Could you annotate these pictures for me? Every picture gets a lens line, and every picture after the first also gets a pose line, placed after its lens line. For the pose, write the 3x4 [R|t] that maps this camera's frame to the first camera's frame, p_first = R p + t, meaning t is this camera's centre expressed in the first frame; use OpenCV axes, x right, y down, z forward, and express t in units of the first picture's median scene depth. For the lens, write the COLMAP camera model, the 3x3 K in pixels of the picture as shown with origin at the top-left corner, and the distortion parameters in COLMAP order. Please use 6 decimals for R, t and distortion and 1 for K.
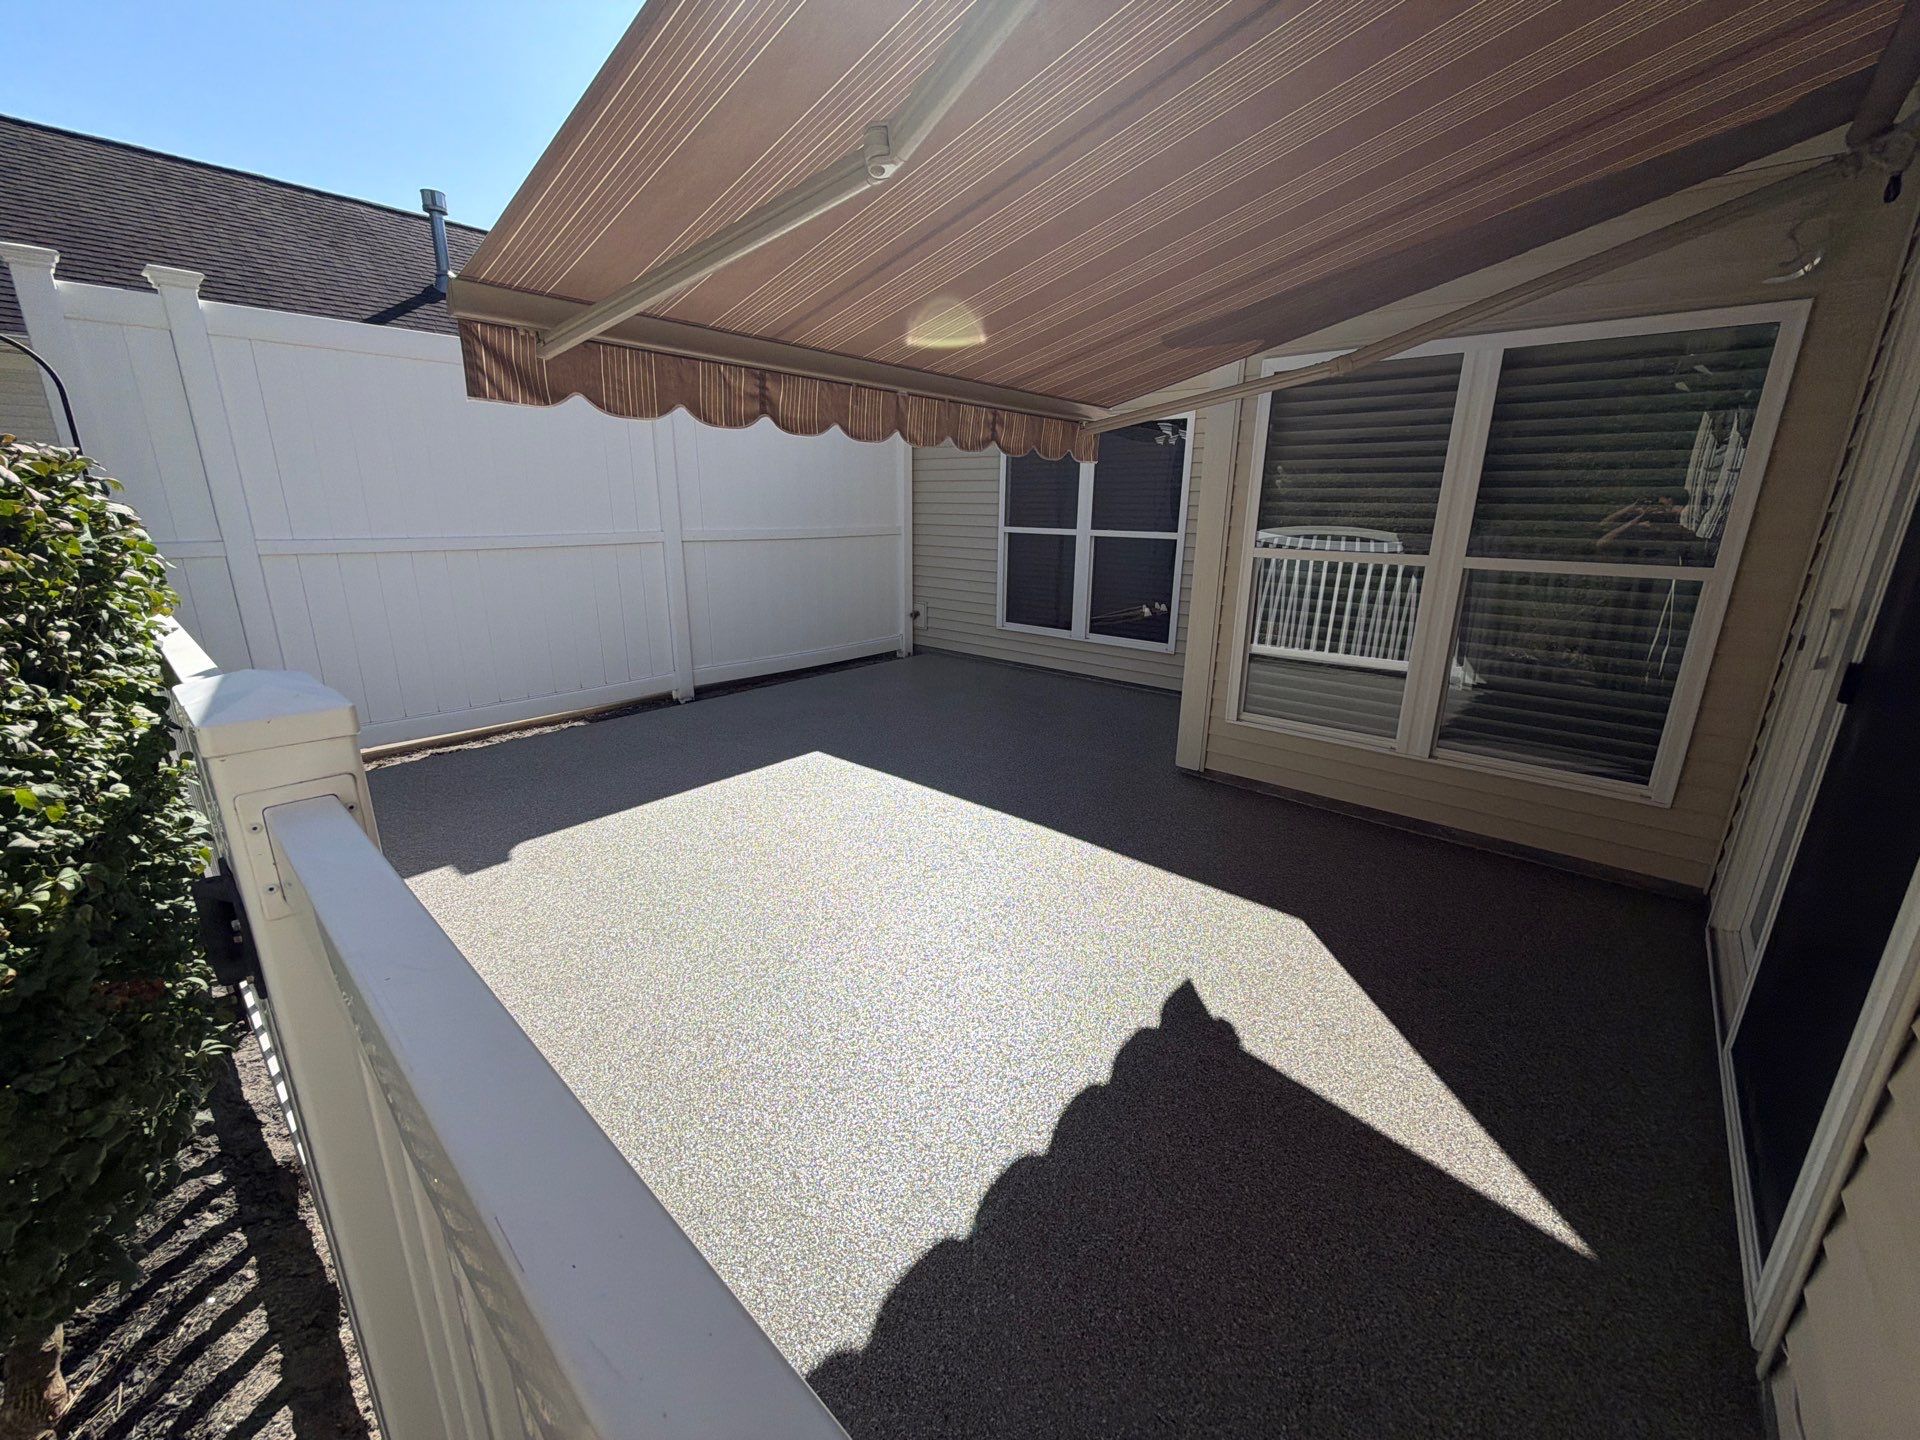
lens RADIAL K [[762.4, 0, 960.7], [0, 762.4, 718.9], [0, 0, 1]] dist [0.000381, -0.000365]
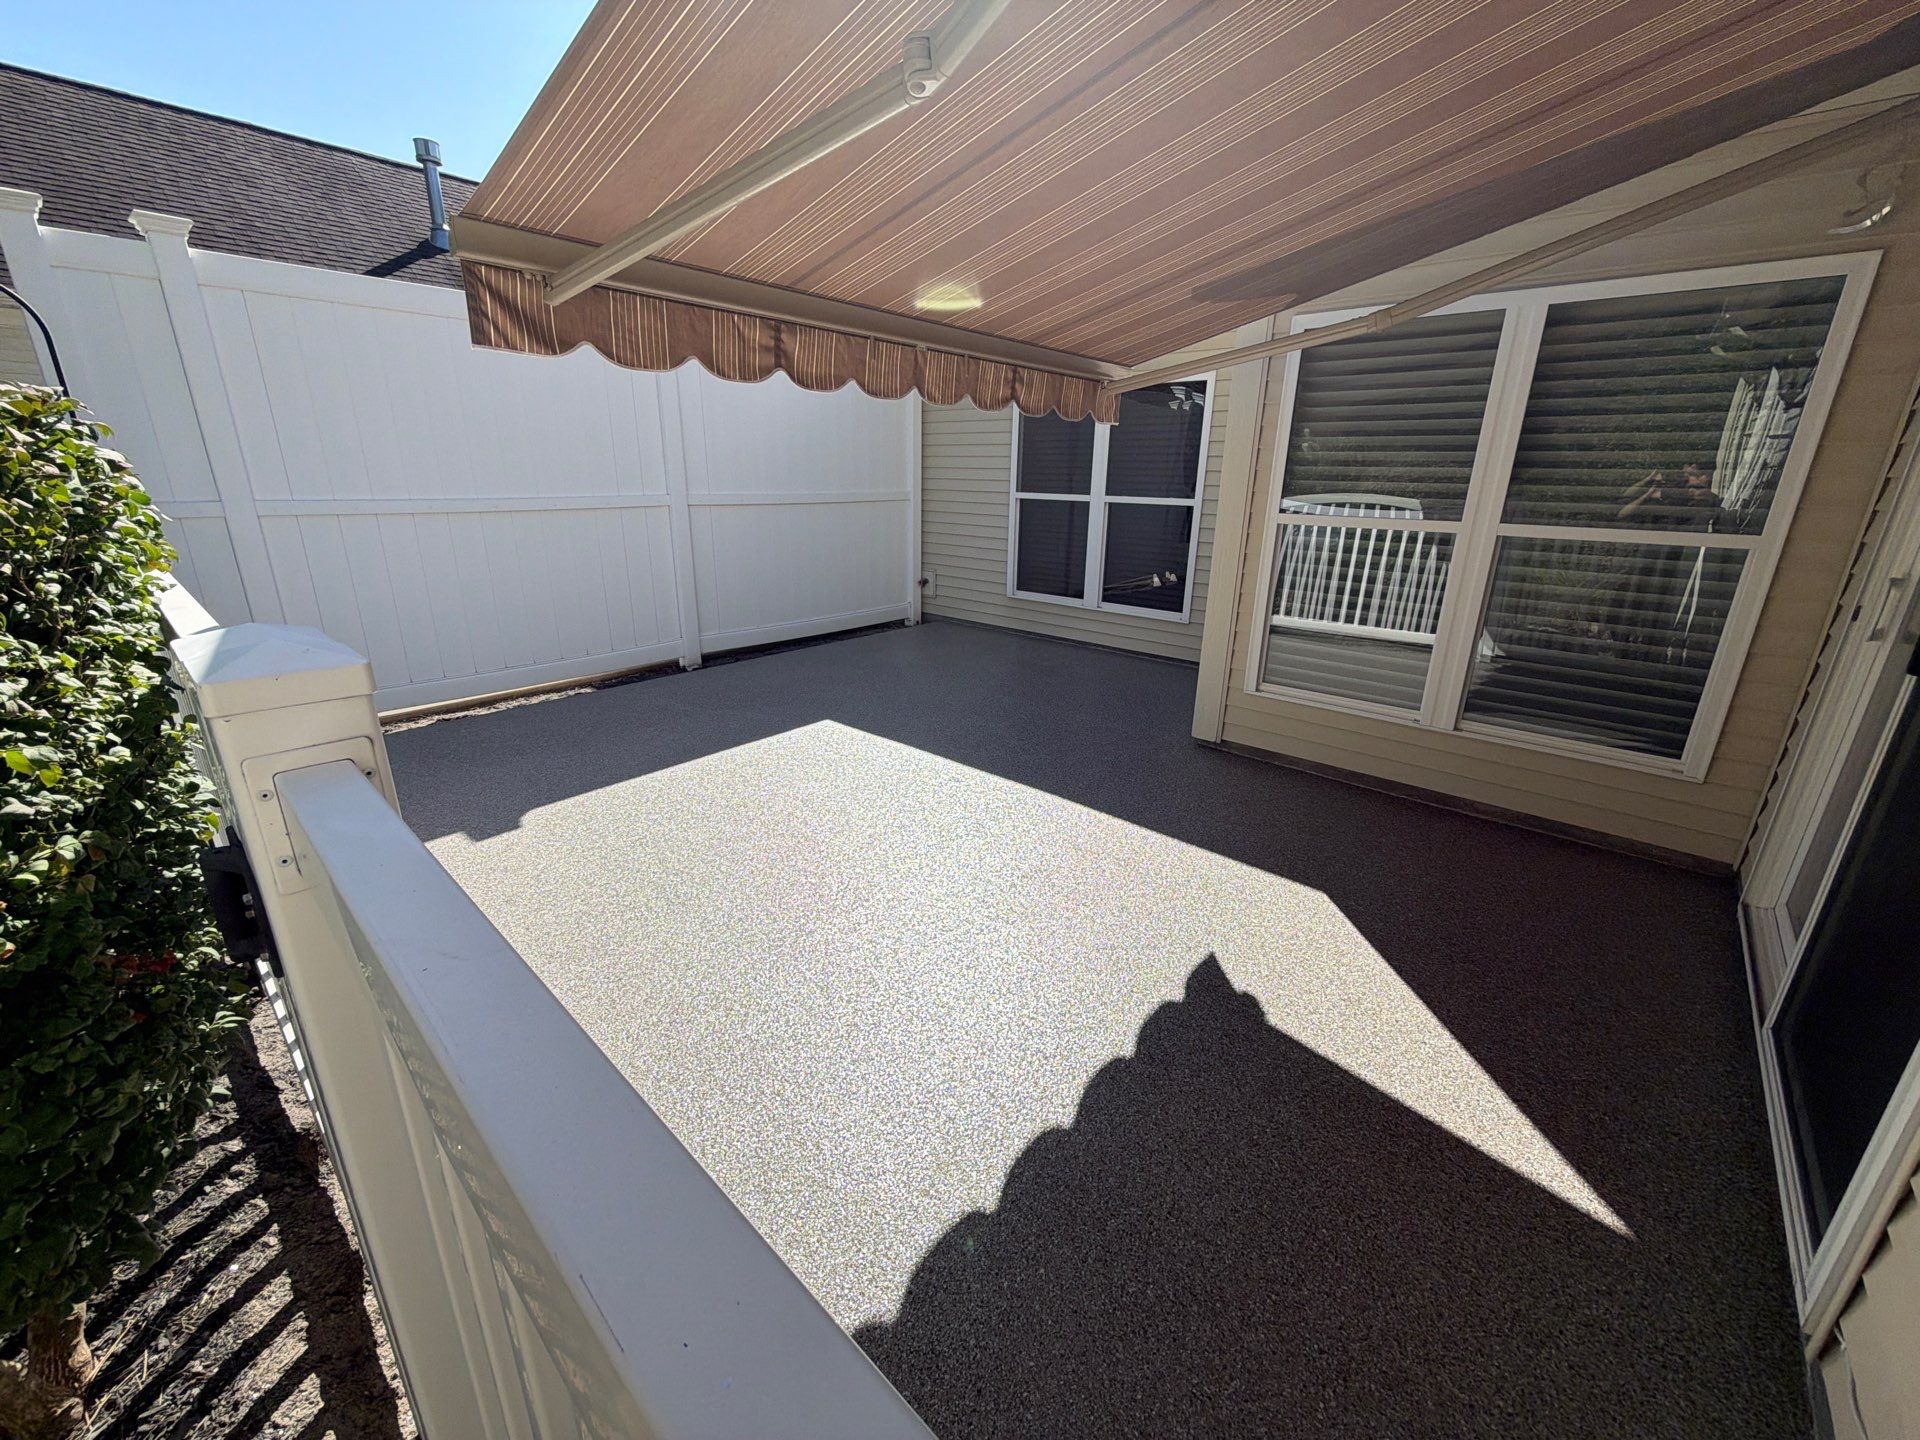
lens RADIAL K [[762.9, 0, 962.3], [0, 762.9, 719.6], [0, 0, 1]] dist [-0.001102, -0.000071]
pose [[0.999977, 0.006423, -0.001963, -0.030681], [-0.006339, 0.999174, 0.040139, 0.003654], [0.002219, -0.040125, 0.999192, 0.032257]]
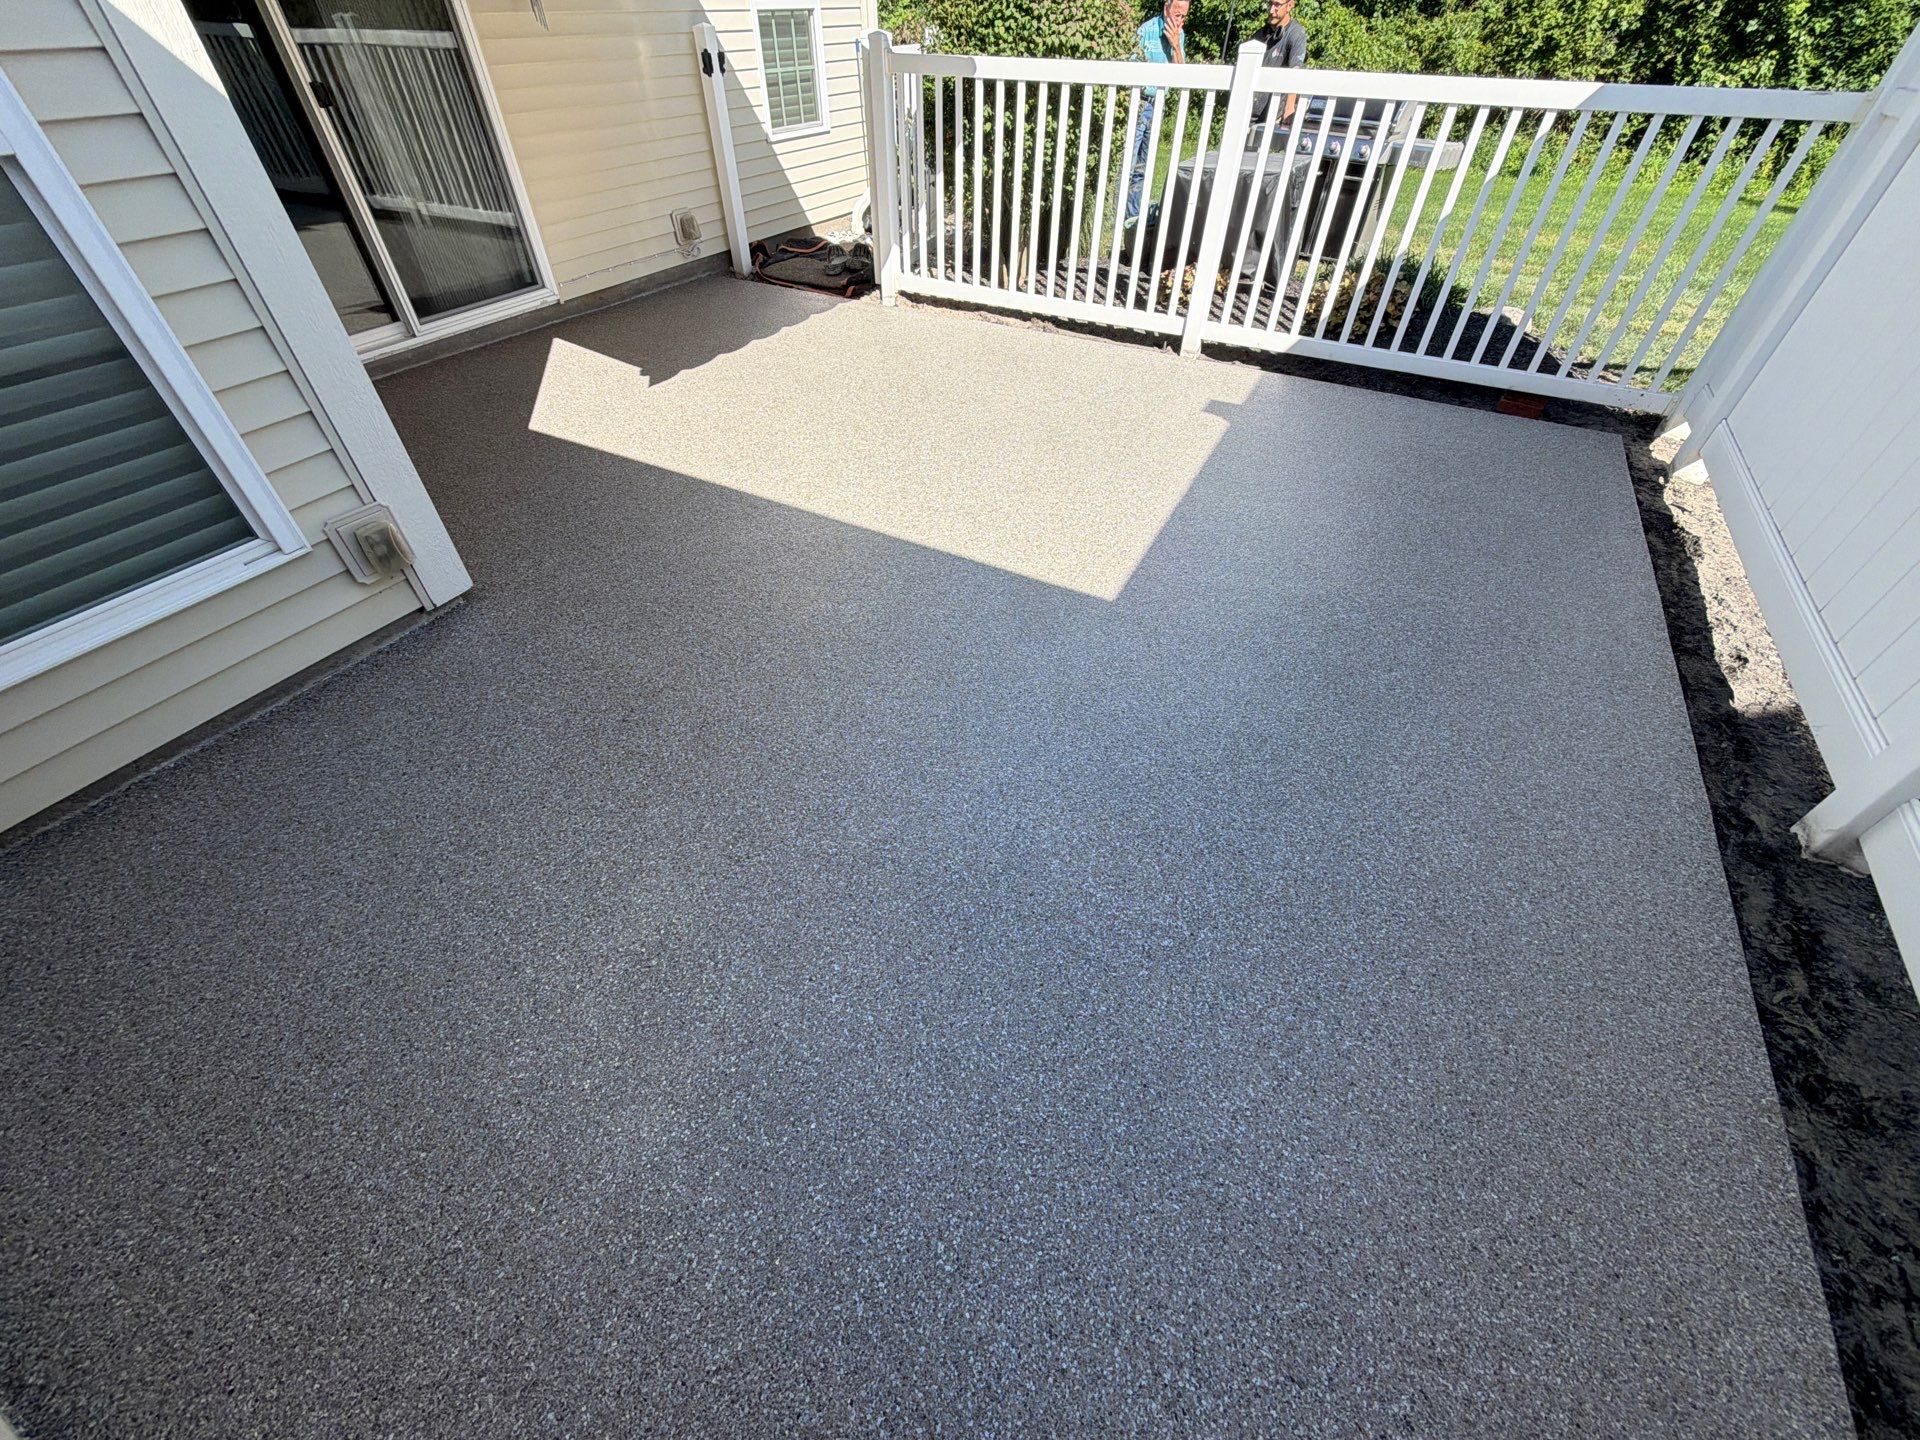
lens RADIAL K [[762.4, 0, 960.7], [0, 762.4, 718.9], [0, 0, 1]] dist [0.000381, -0.000365]
pose [[-0.973204, 0.144126, -0.179169, 0.072785], [-0.079554, 0.520025, 0.850438, -0.915560], [0.215742, 0.841903, -0.494625, 3.283381]]
